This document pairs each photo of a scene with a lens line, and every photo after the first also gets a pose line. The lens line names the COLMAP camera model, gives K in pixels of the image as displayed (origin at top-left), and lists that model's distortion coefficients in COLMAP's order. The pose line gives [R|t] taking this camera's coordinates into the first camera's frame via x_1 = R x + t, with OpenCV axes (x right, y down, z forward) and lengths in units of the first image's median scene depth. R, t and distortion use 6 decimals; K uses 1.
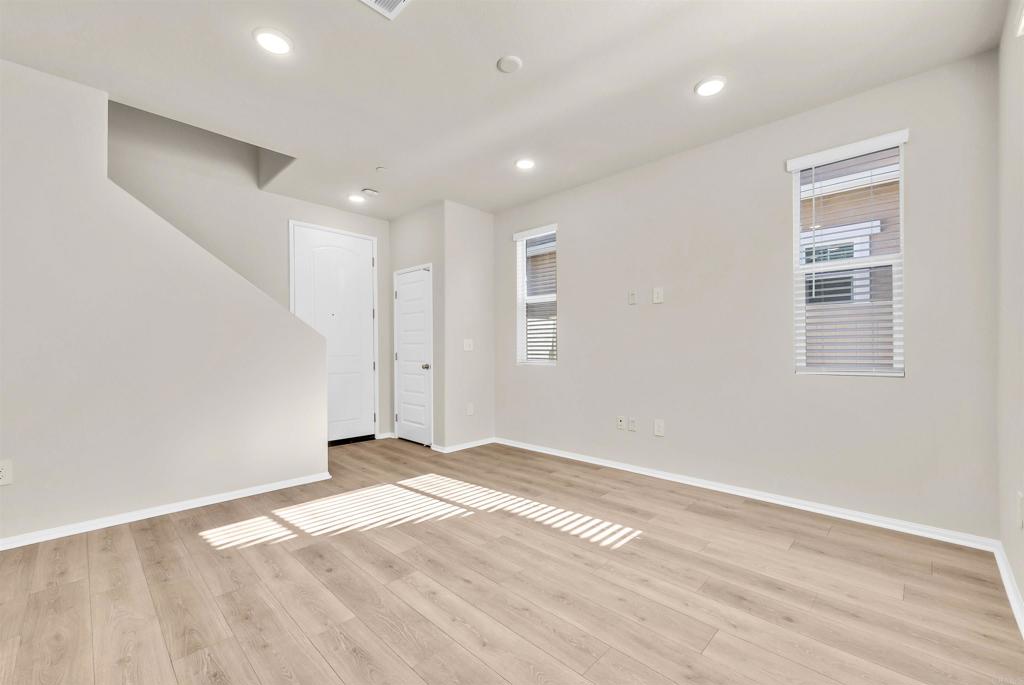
lens RADIAL K [[417.7, 0, 508.1], [0, 417.7, 349.9], [0, 0, 1]] dist [0.001963, -0.000642]
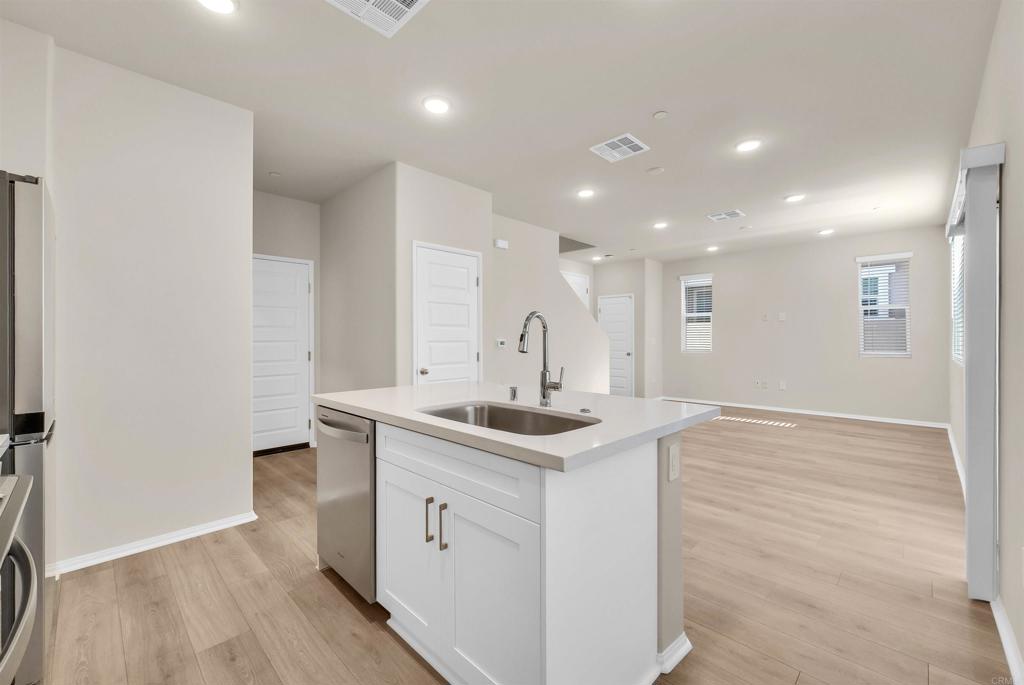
lens RADIAL K [[417.7, 0, 508.2], [0, 417.7, 340.2], [0, 0, 1]] dist [0.001963, -0.000642]
pose [[0.999986, 0.000465, -0.005256, -0.713201], [-0.000464, 1.000000, 0.000148, -0.017759], [0.005256, -0.000145, 0.999986, -0.744682]]
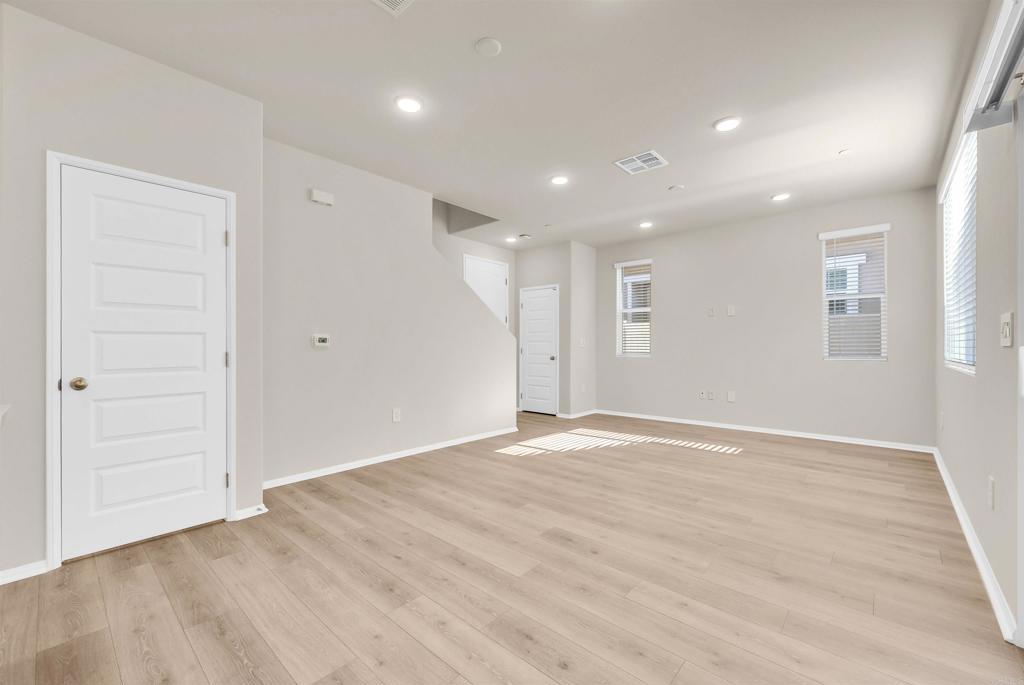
lens RADIAL K [[417.7, 0, 507.8], [0, 417.7, 347.5], [0, 0, 1]] dist [0.001963, -0.000642]
pose [[0.999304, -0.000208, 0.037291, -0.418793], [0.000146, 0.999999, 0.001689, 0.002306], [-0.037291, -0.001683, 0.999303, -0.411541]]
